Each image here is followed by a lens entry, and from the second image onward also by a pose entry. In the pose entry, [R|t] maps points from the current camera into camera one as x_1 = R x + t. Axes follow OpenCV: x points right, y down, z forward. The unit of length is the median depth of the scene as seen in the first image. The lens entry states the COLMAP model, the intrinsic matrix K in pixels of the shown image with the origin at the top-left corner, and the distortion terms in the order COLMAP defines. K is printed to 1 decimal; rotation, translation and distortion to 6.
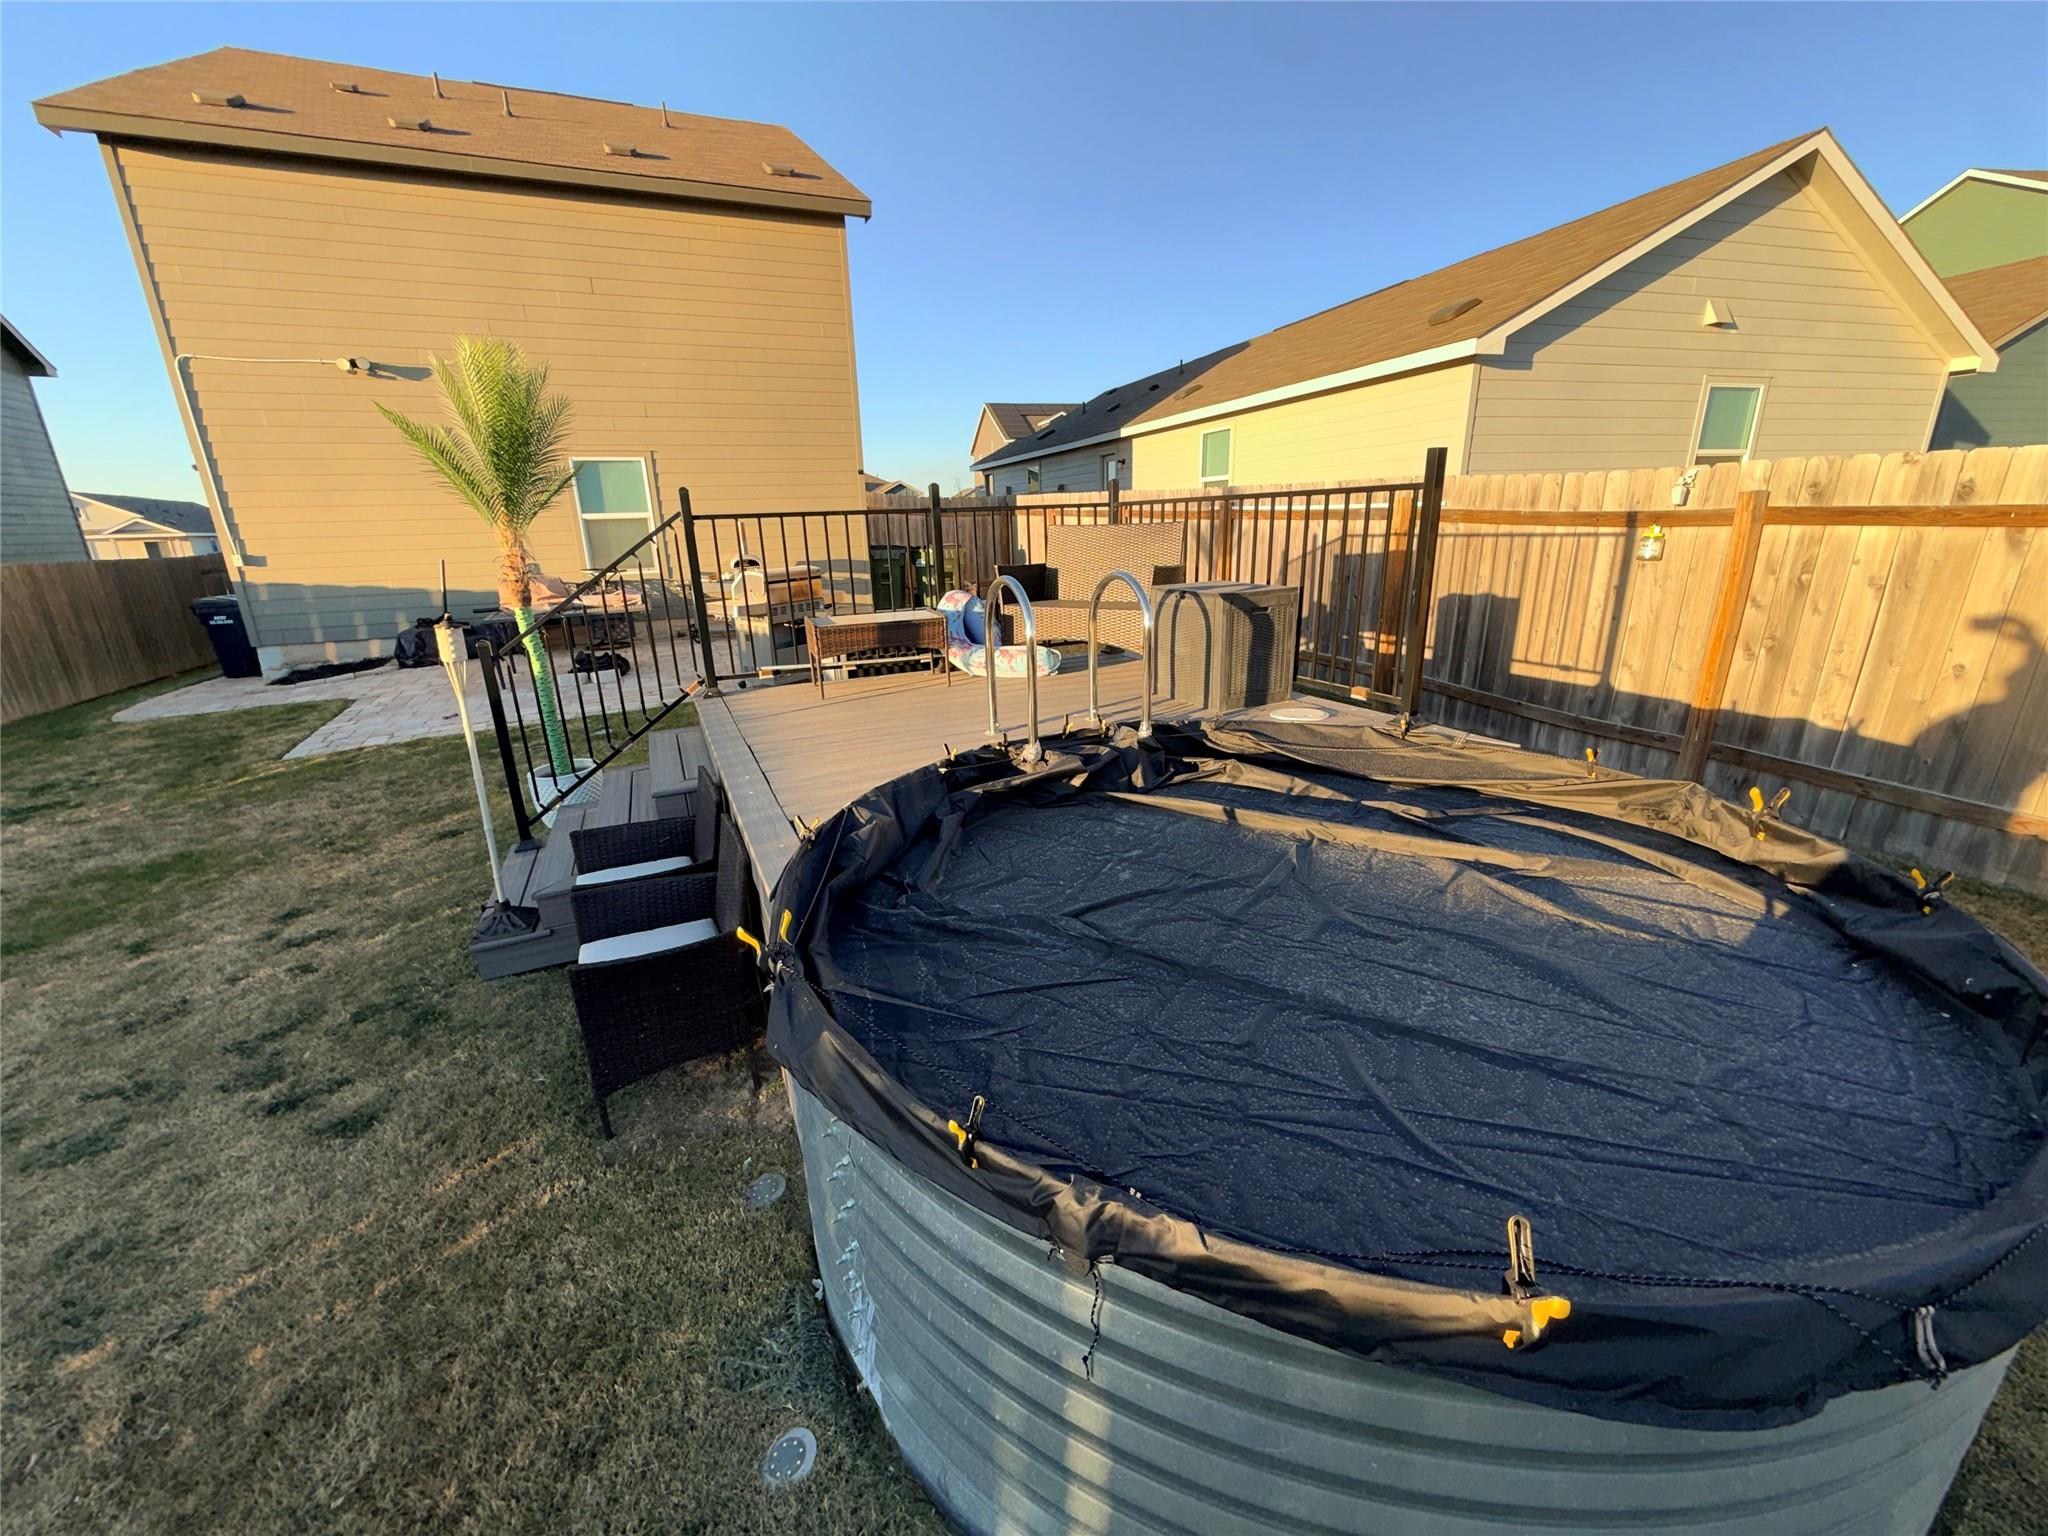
lens RADIAL K [[815.6, 0, 1020.8], [0, 815.6, 770.6], [0, 0, 1]] dist [0.000329, -0.000835]
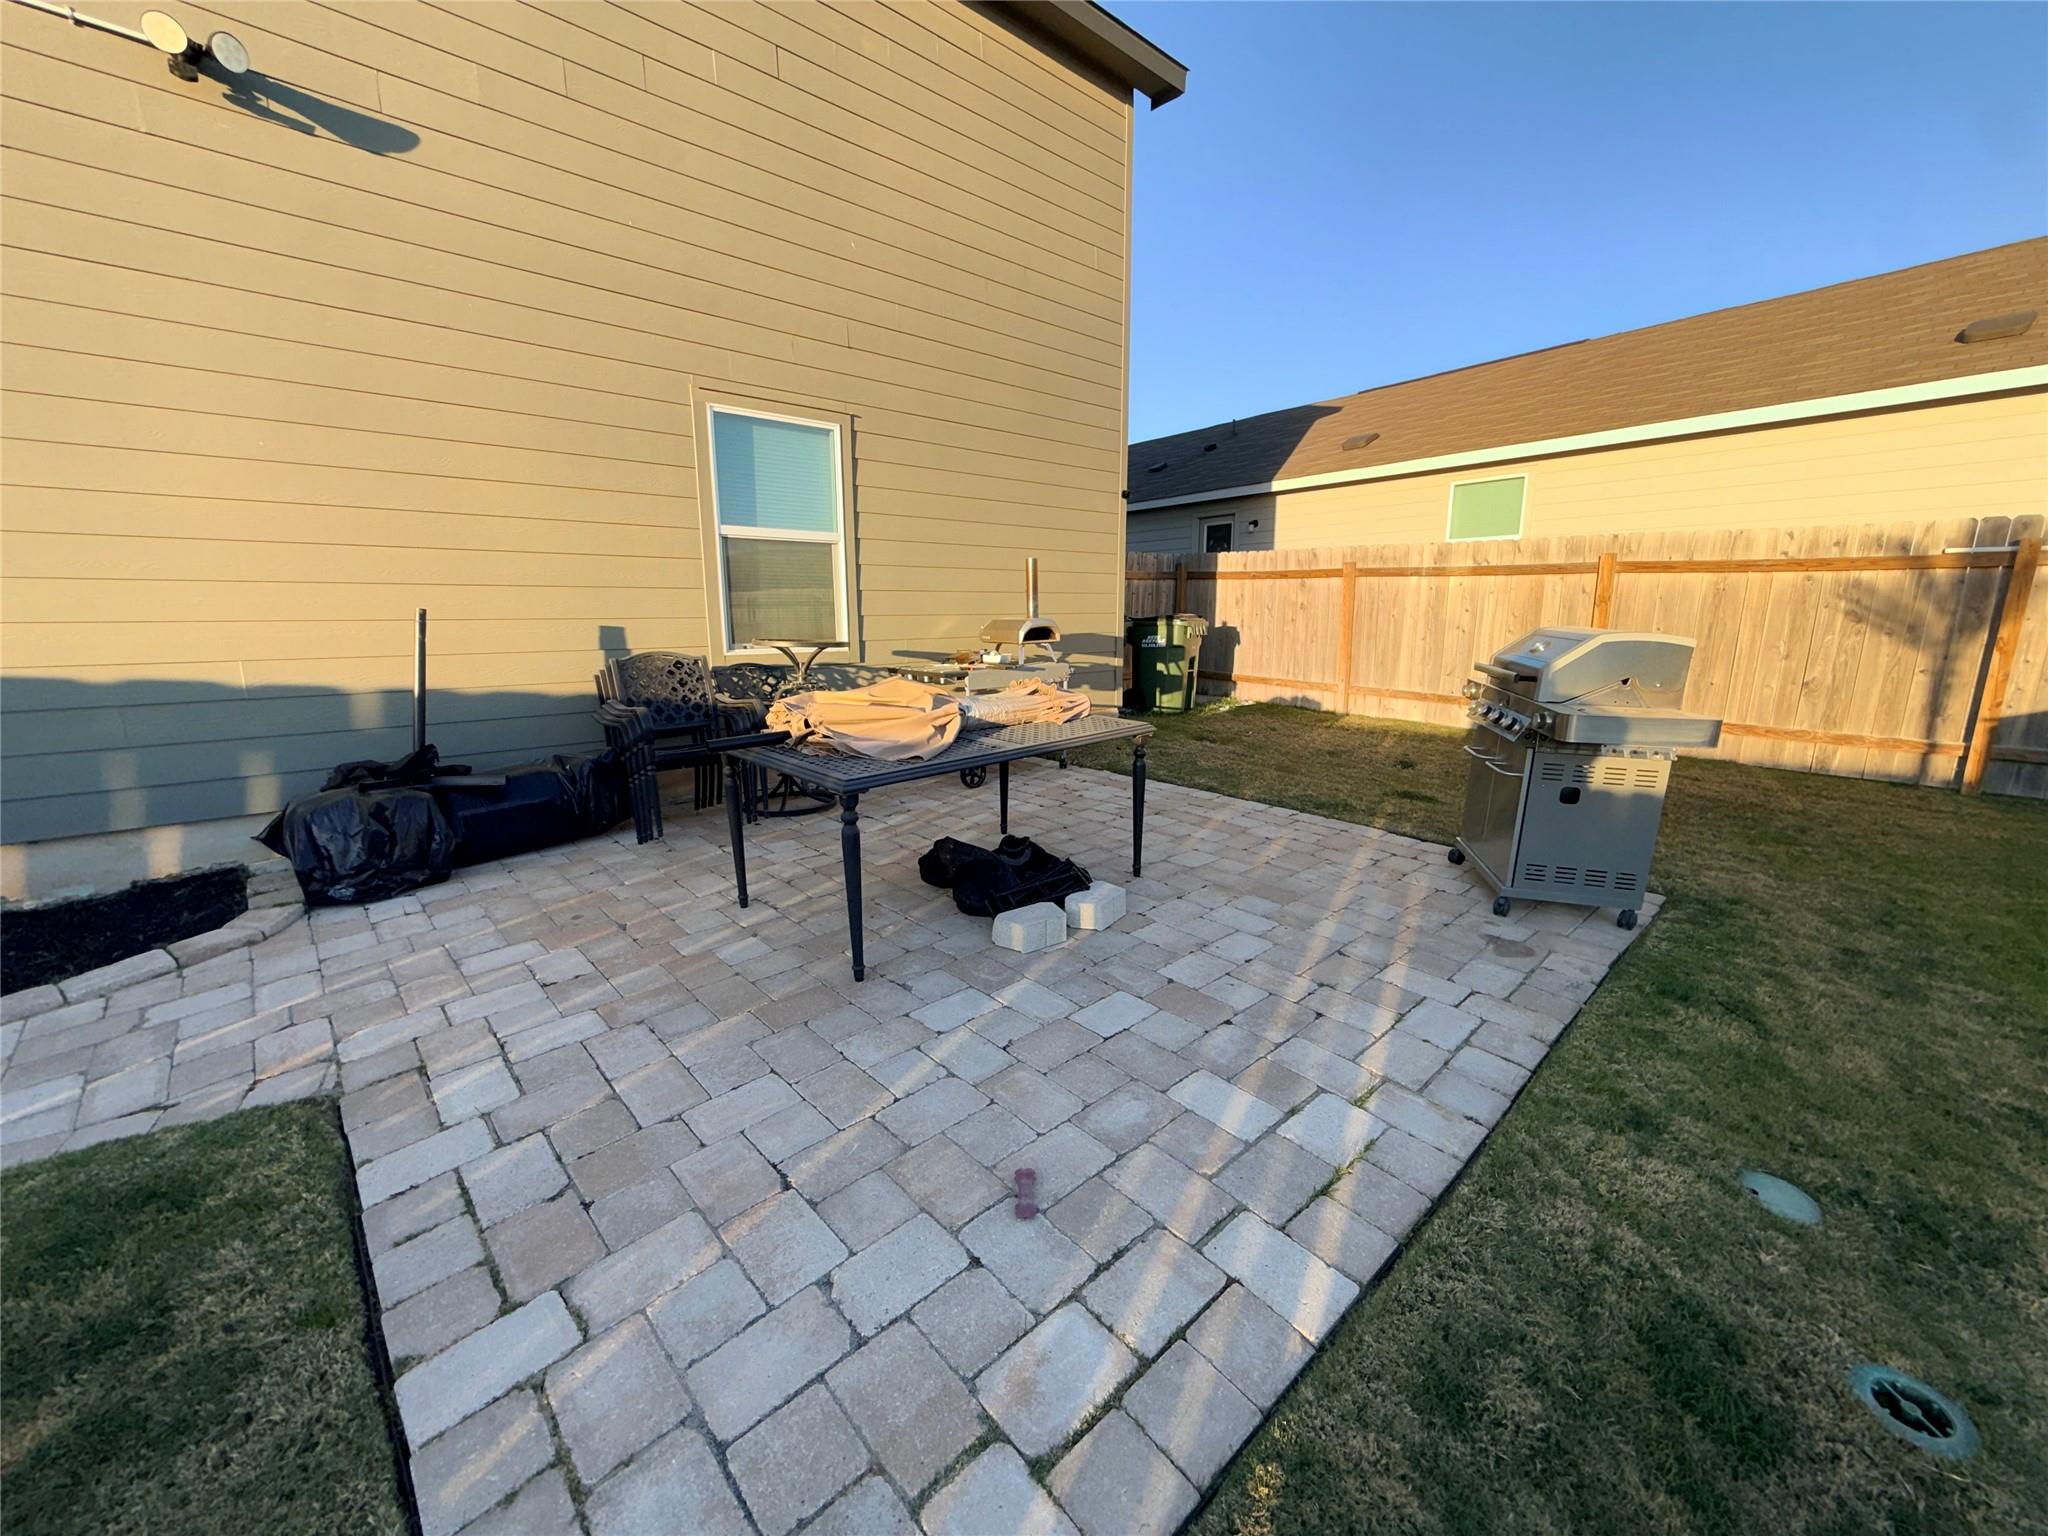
lens RADIAL K [[820.8, 0, 1020.1], [0, 820.8, 768.2], [0, 0, 1]] dist [0.001479, -0.000228]
pose [[0.944653, -0.037360, 0.325936, -1.123208], [0.075203, 0.991700, -0.104287, -0.239898], [-0.319334, 0.123026, 0.939622, 1.096351]]
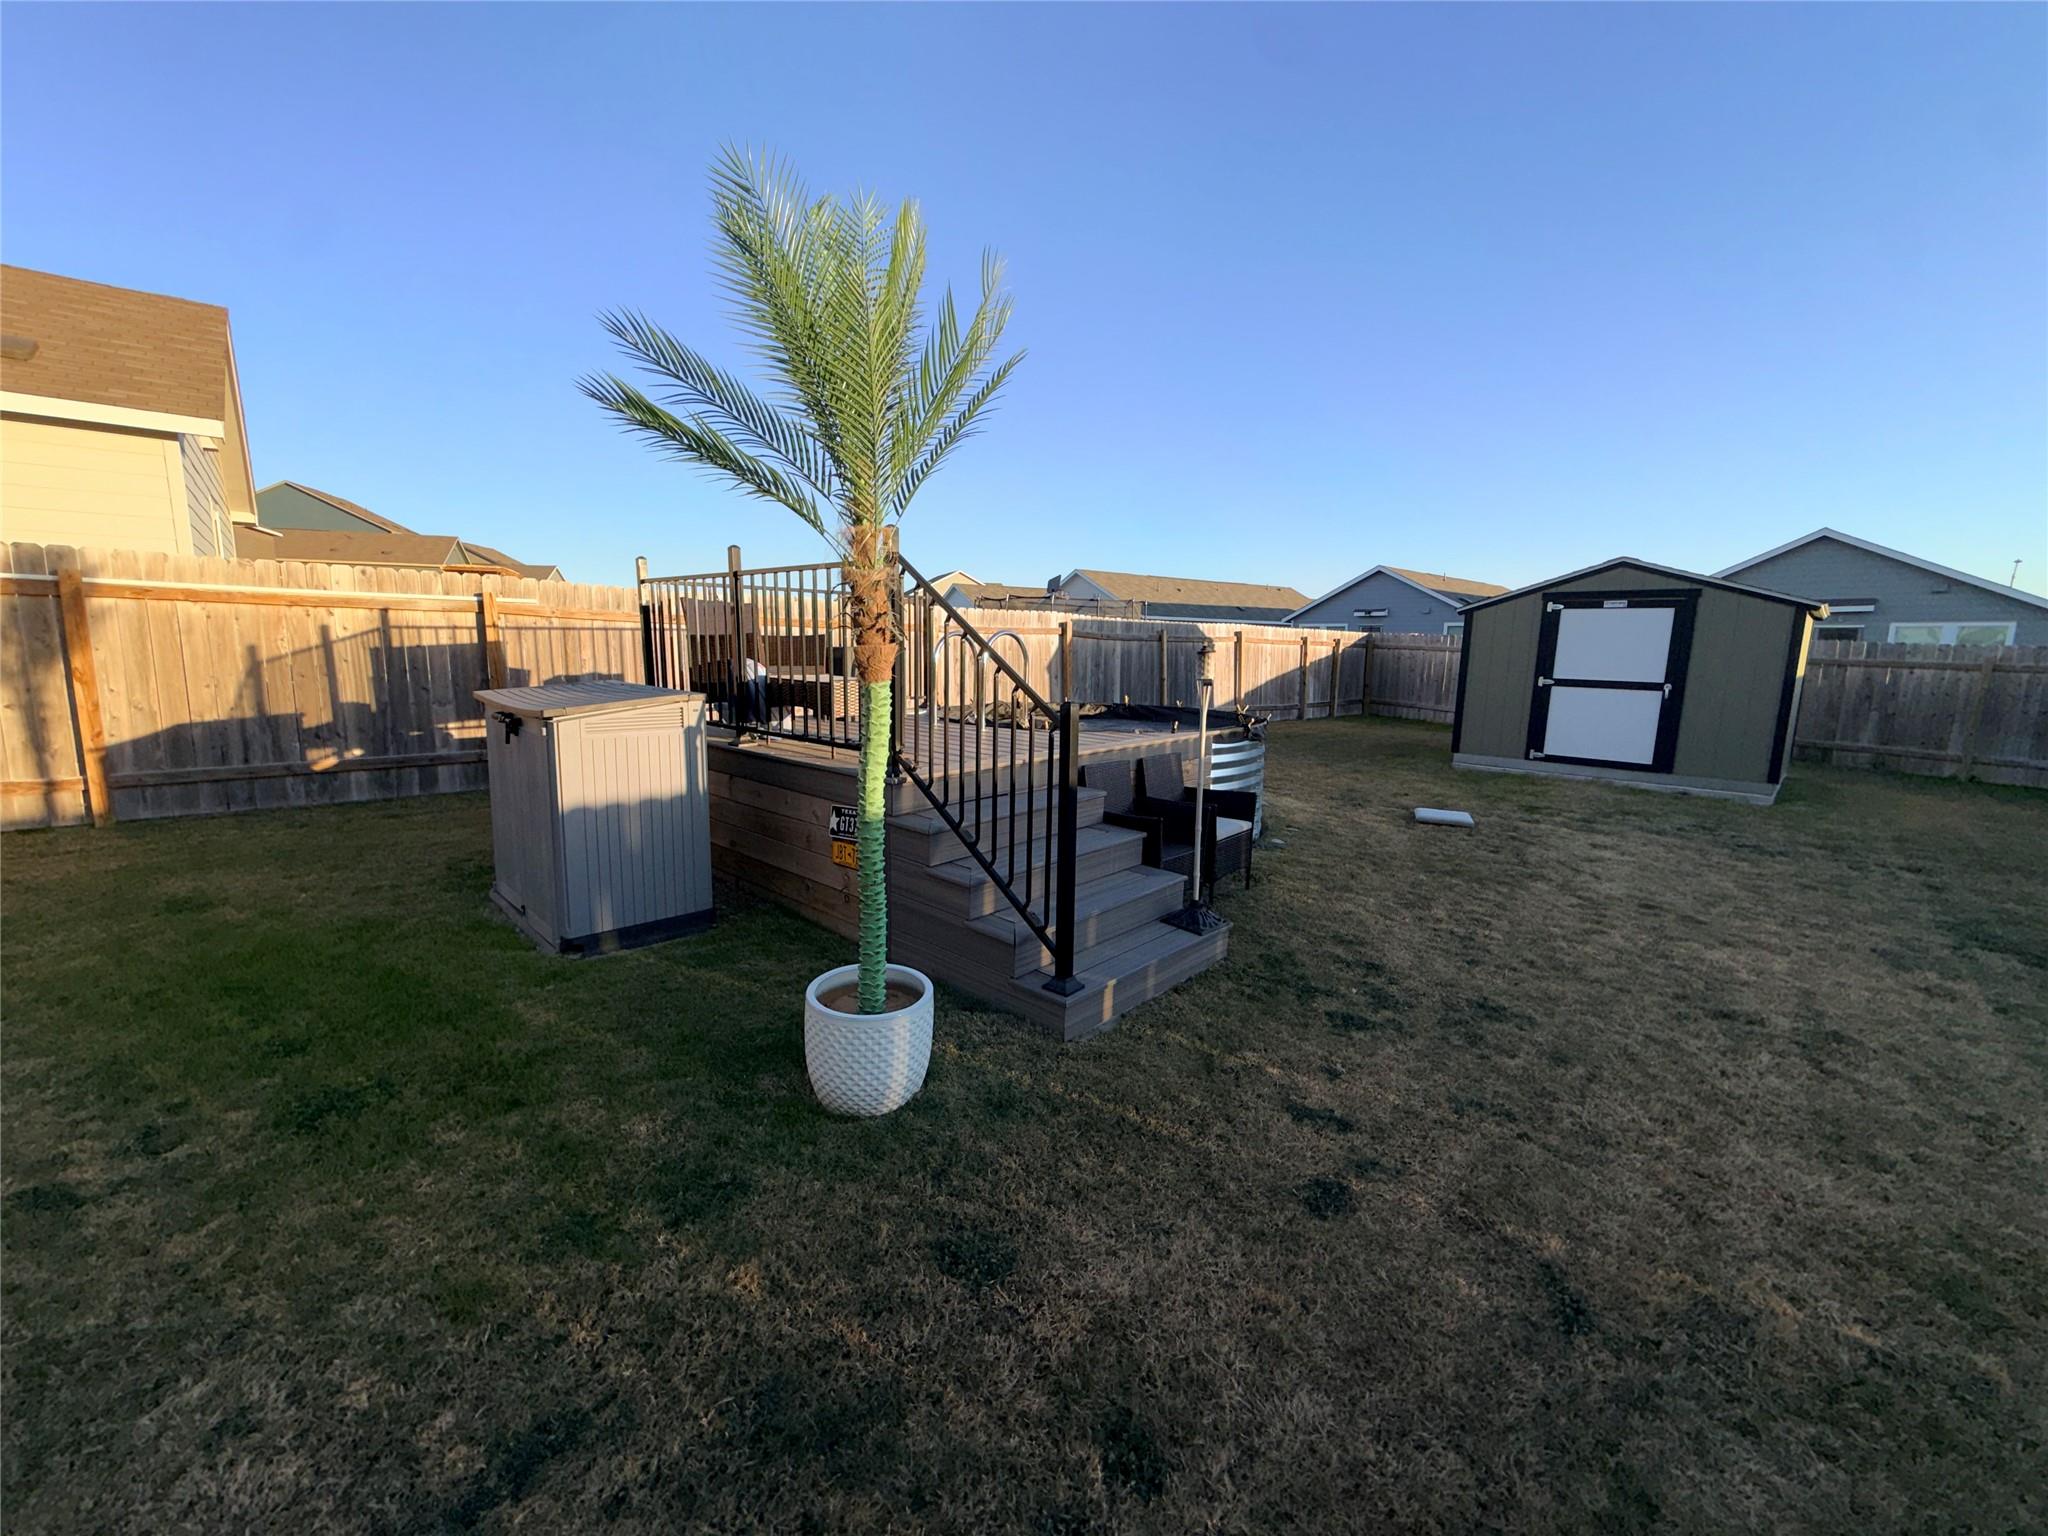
lens RADIAL K [[820.8, 0, 1020.1], [0, 820.8, 768.2], [0, 0, 1]] dist [0.001479, -0.000228]
pose [[-0.391994, -0.113643, 0.912922, -1.019561], [0.272610, 0.933423, 0.233250, -0.219515], [-0.878649, 0.340304, -0.334916, 1.005999]]
